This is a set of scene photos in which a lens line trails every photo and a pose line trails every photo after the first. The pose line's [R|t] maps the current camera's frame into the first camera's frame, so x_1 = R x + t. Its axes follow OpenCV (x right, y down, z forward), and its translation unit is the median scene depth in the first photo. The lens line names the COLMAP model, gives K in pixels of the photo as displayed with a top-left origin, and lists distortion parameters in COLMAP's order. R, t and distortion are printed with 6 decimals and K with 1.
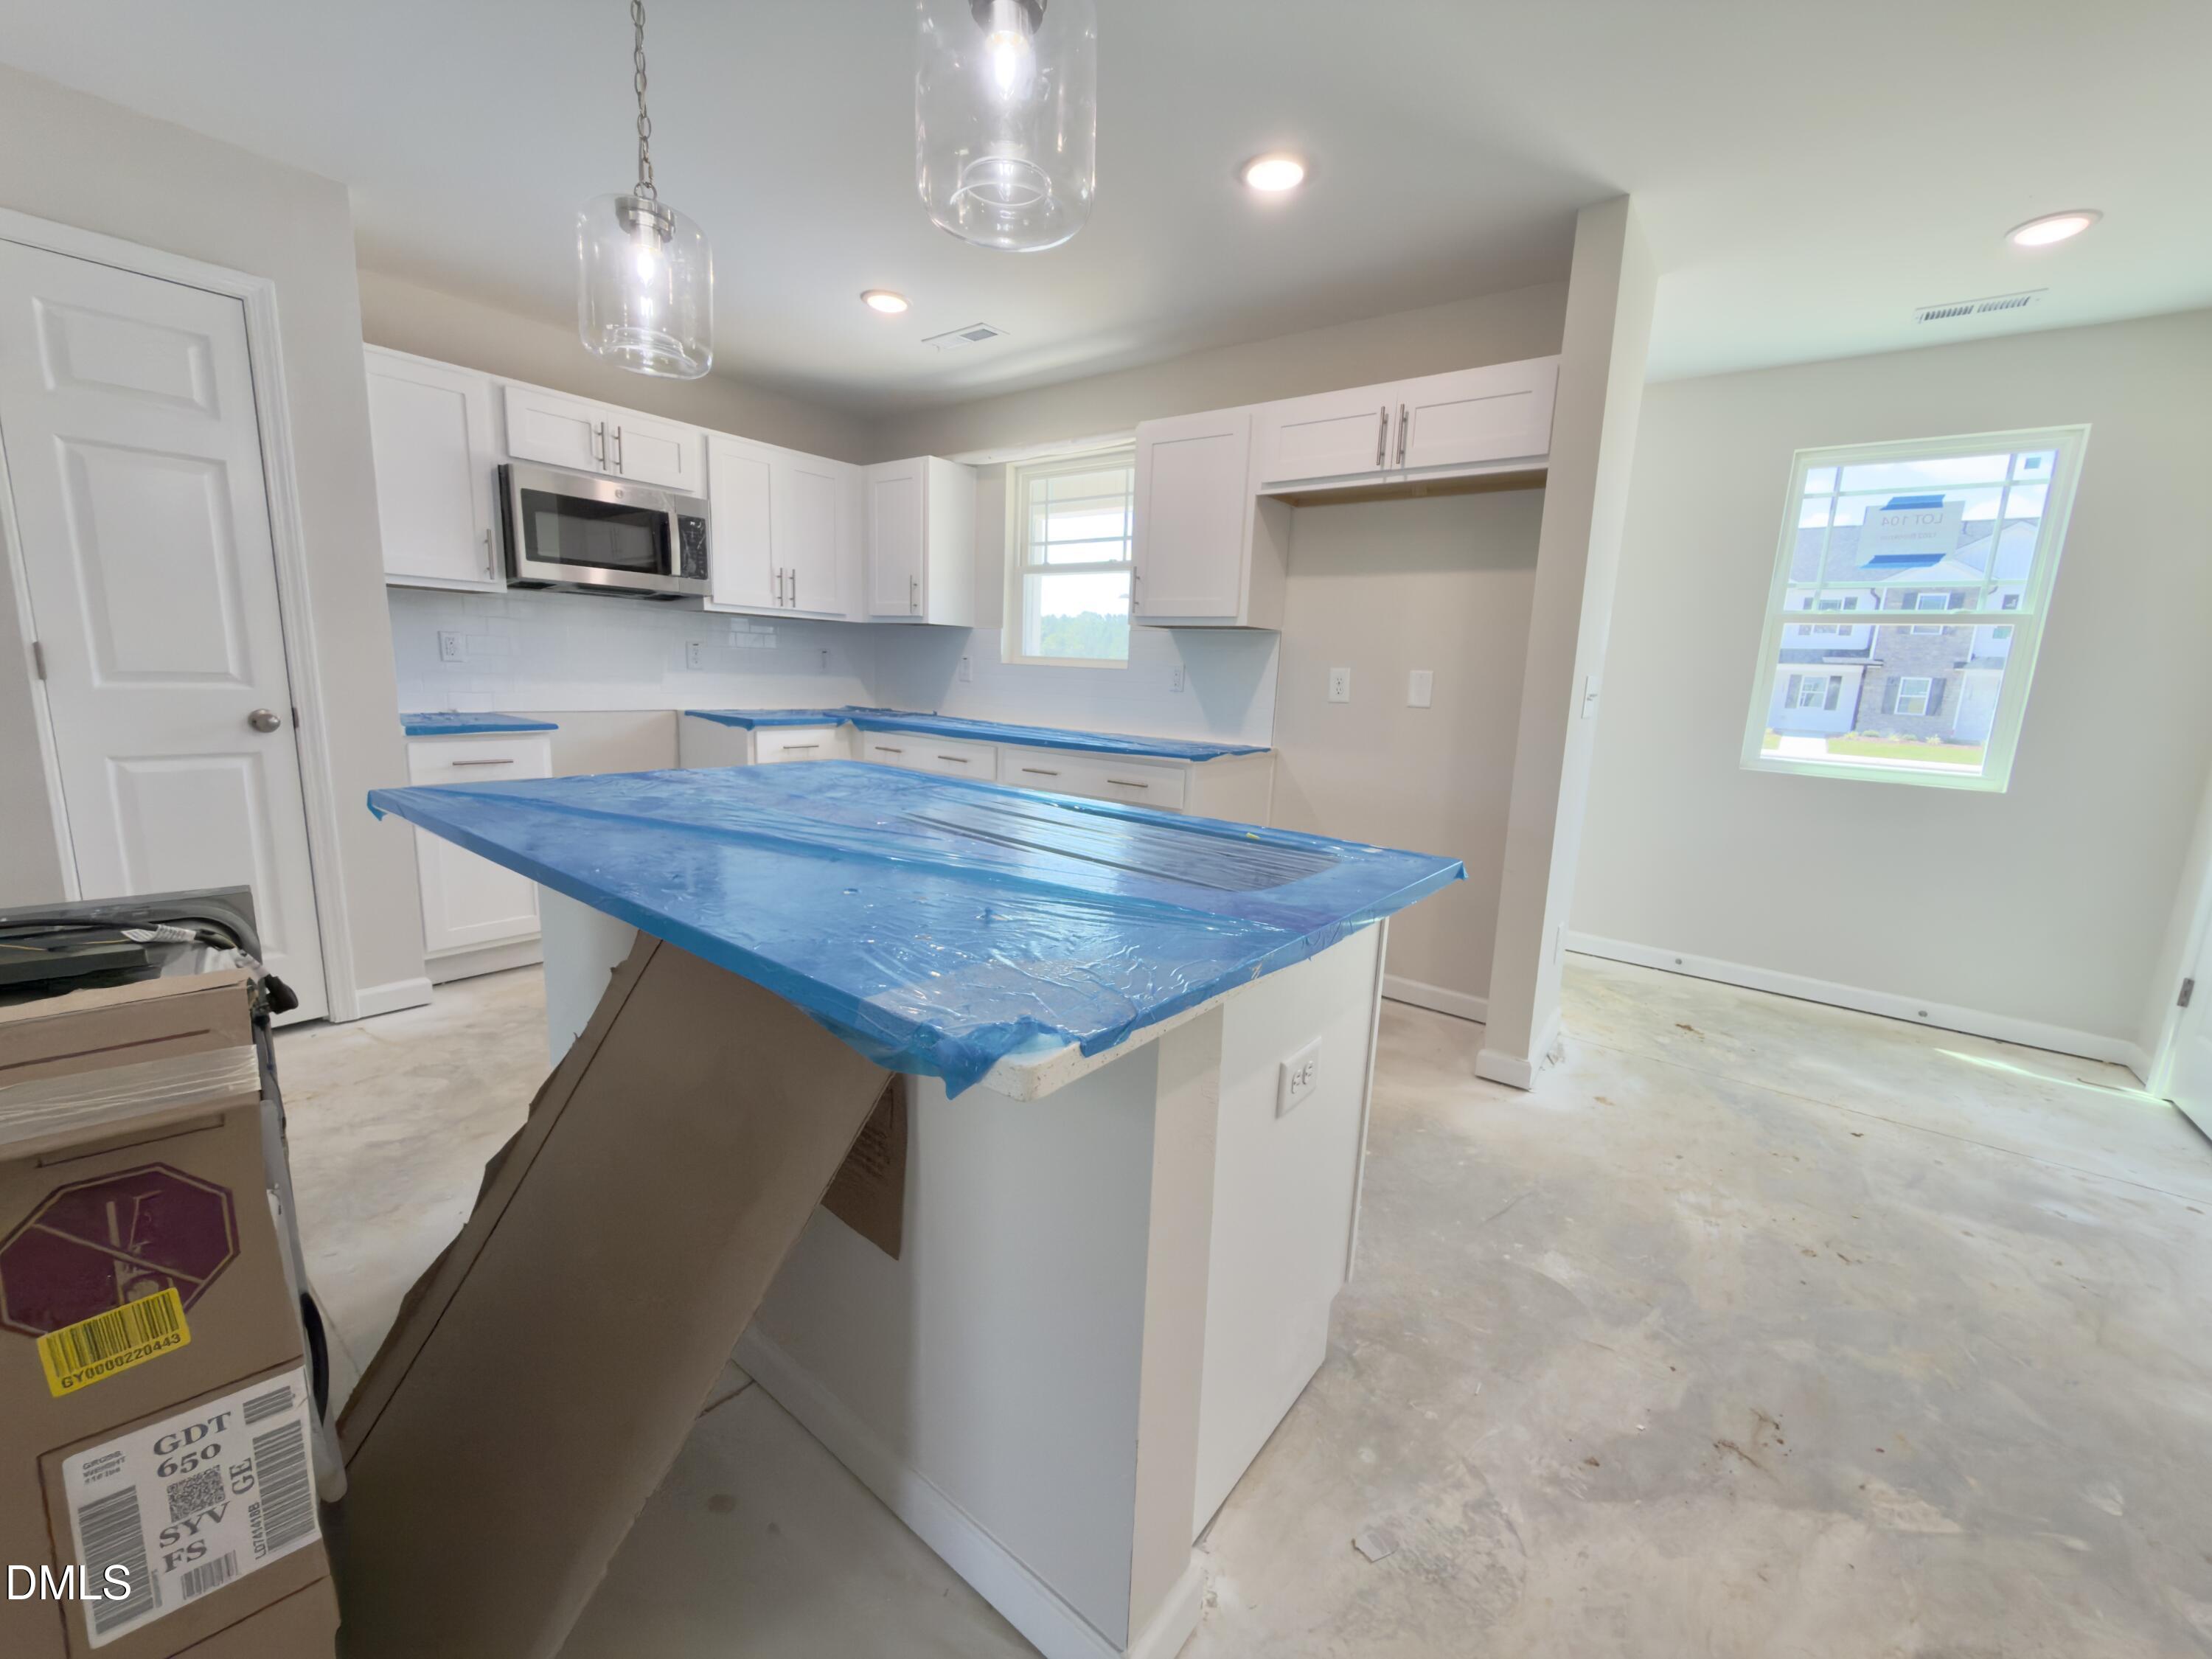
lens RADIAL K [[884.3, 0, 1106.0], [0, 884.3, 829.5], [0, 0, 1]] dist [-0.000139, 0.000203]
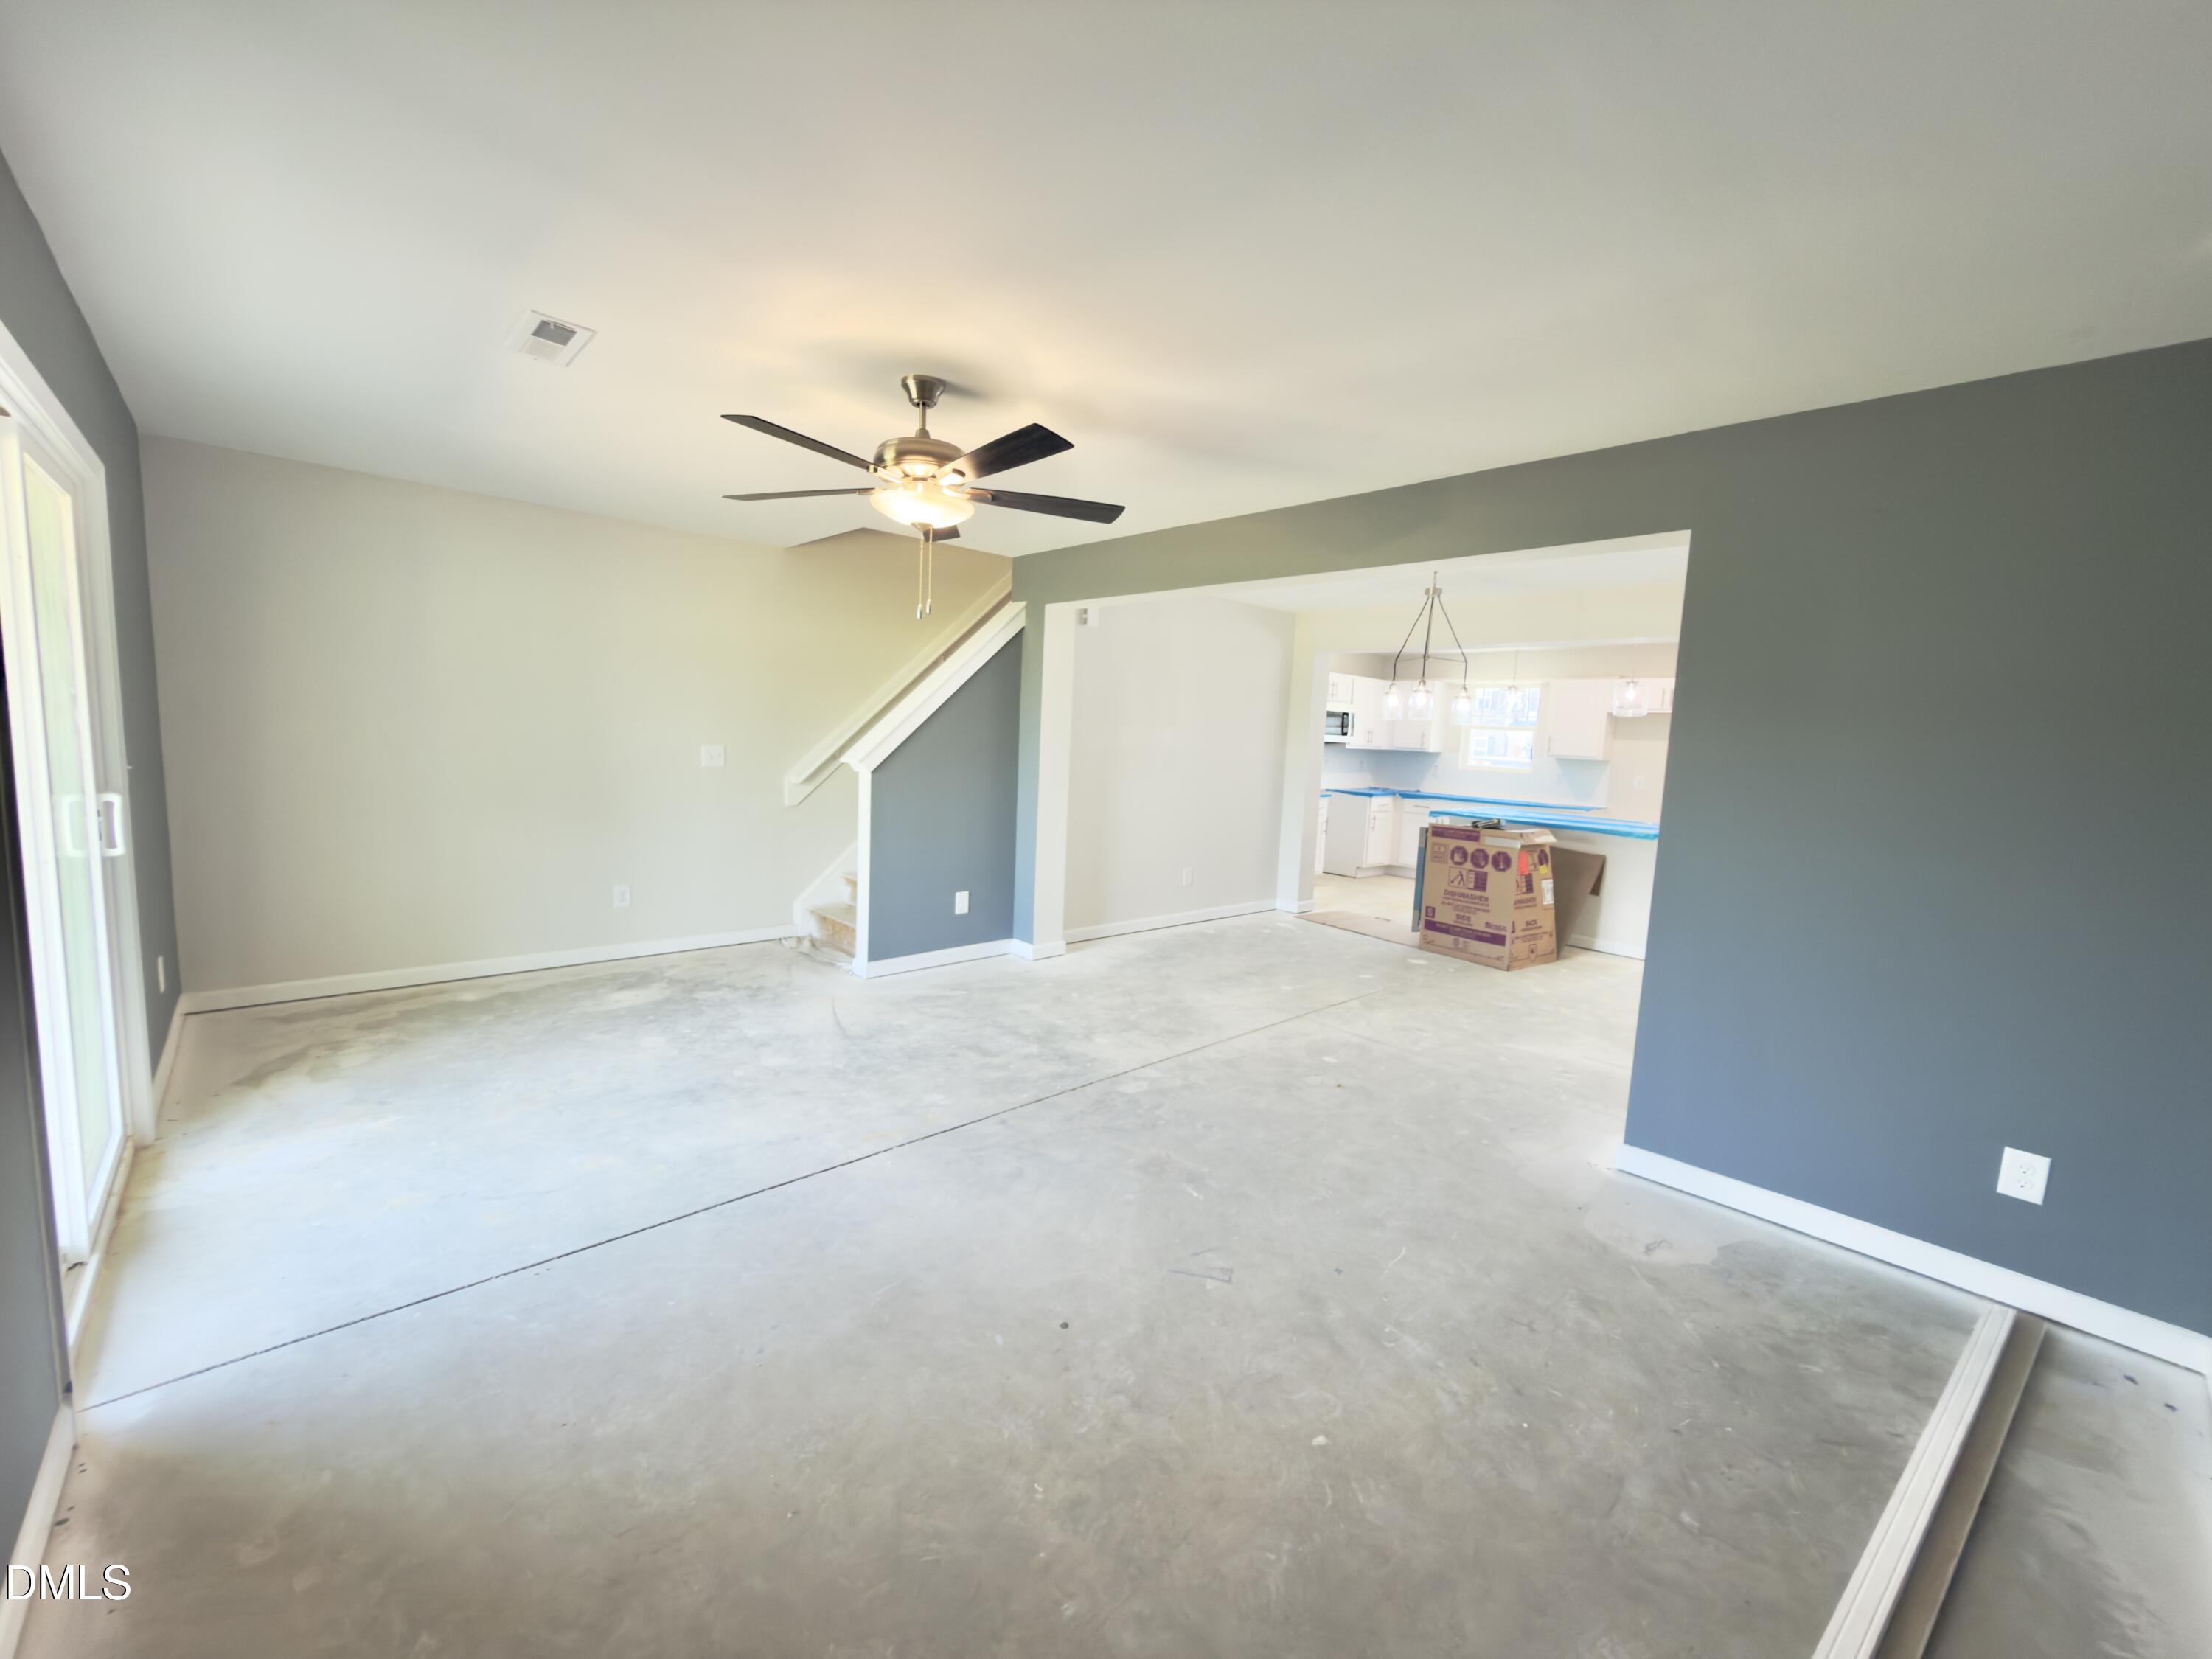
lens RADIAL K [[884.3, 0, 1106.0], [0, 884.3, 829.5], [0, 0, 1]] dist [-0.000139, 0.000203]
pose [[0.988381, 0.016562, -0.151093, -0.926552], [-0.028471, 0.996624, -0.077003, 0.227252], [0.149308, 0.080410, 0.985516, -1.861424]]
